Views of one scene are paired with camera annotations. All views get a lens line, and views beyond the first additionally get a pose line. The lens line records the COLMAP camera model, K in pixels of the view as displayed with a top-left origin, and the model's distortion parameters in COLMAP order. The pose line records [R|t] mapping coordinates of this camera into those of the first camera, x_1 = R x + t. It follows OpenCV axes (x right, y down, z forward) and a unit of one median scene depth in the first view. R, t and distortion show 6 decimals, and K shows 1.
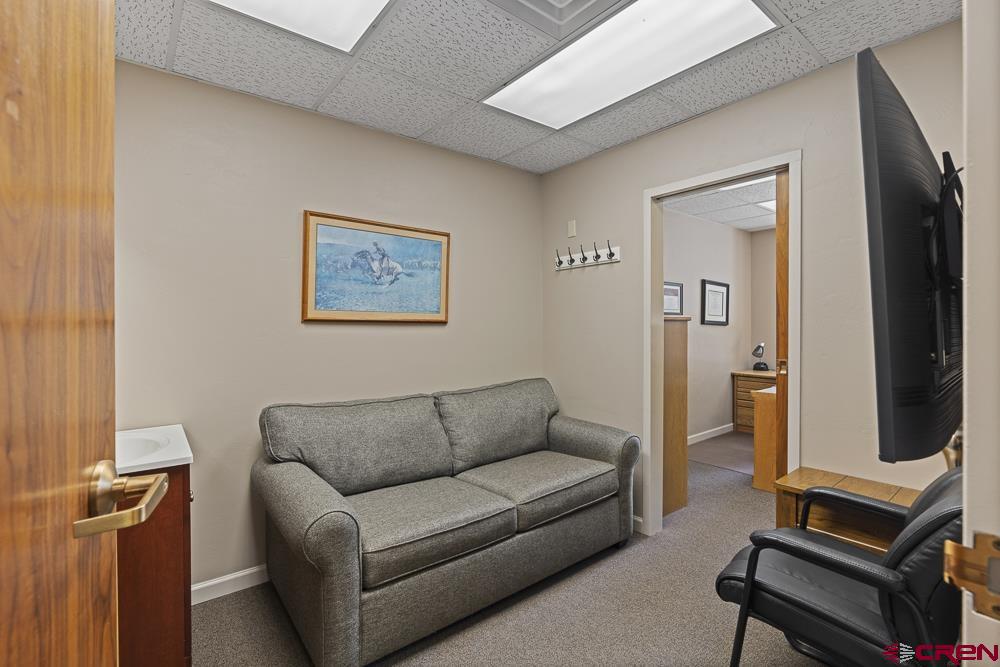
lens RADIAL K [[456.5, 0, 500.0], [0, 456.5, 333.5], [0, 0, 1]] dist [-0.004159, 0.000850]
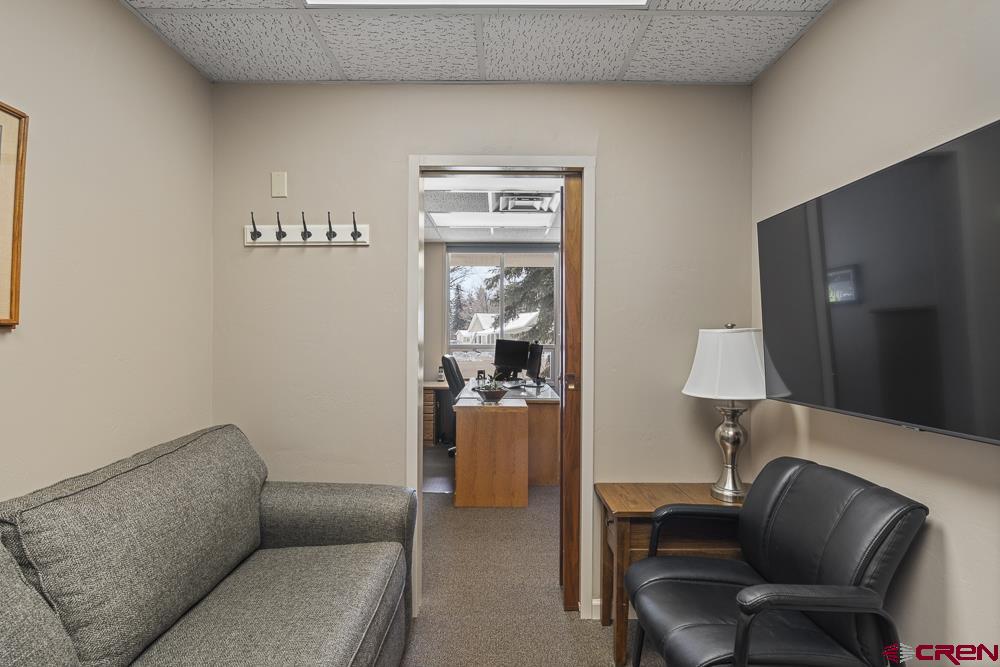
lens RADIAL K [[456.4, 0, 495.5], [0, 456.4, 338.8], [0, 0, 1]] dist [-0.001697, -0.000003]
pose [[0.626177, 0.002692, 0.779676, -0.179811], [0.006033, 0.999947, -0.008298, -0.006926], [-0.779658, 0.009900, 0.626128, 0.437574]]
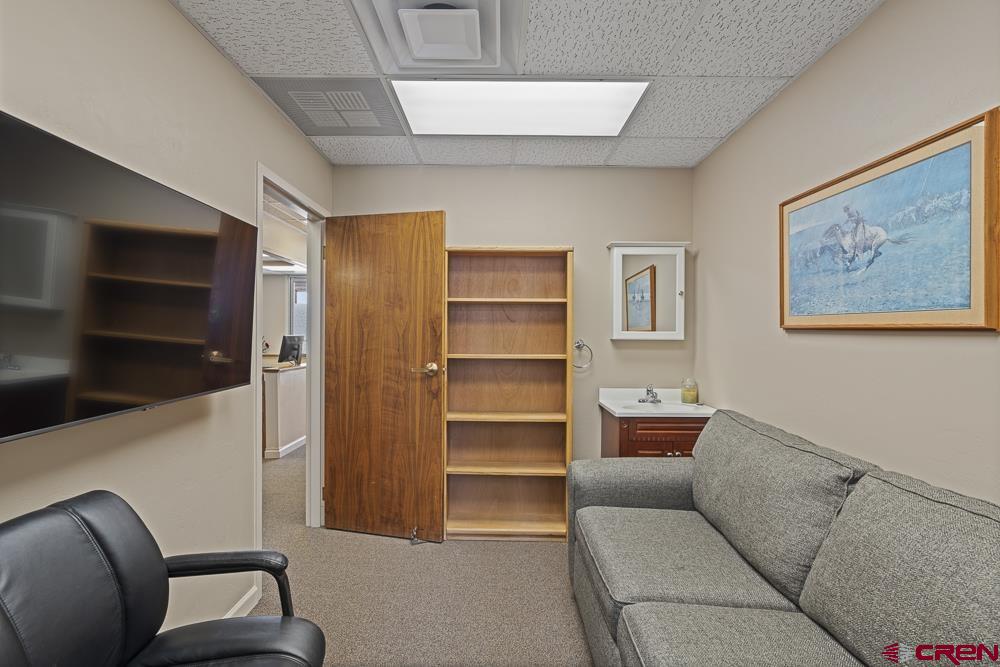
lens RADIAL K [[456.5, 0, 500.0], [0, 456.5, 333.5], [0, 0, 1]] dist [-0.004159, 0.000850]
pose [[-0.627725, 0.005083, -0.778418, 0.530785], [-0.009286, 0.999859, 0.014018, -0.024685], [0.778380, 0.016028, -0.627589, 1.019974]]
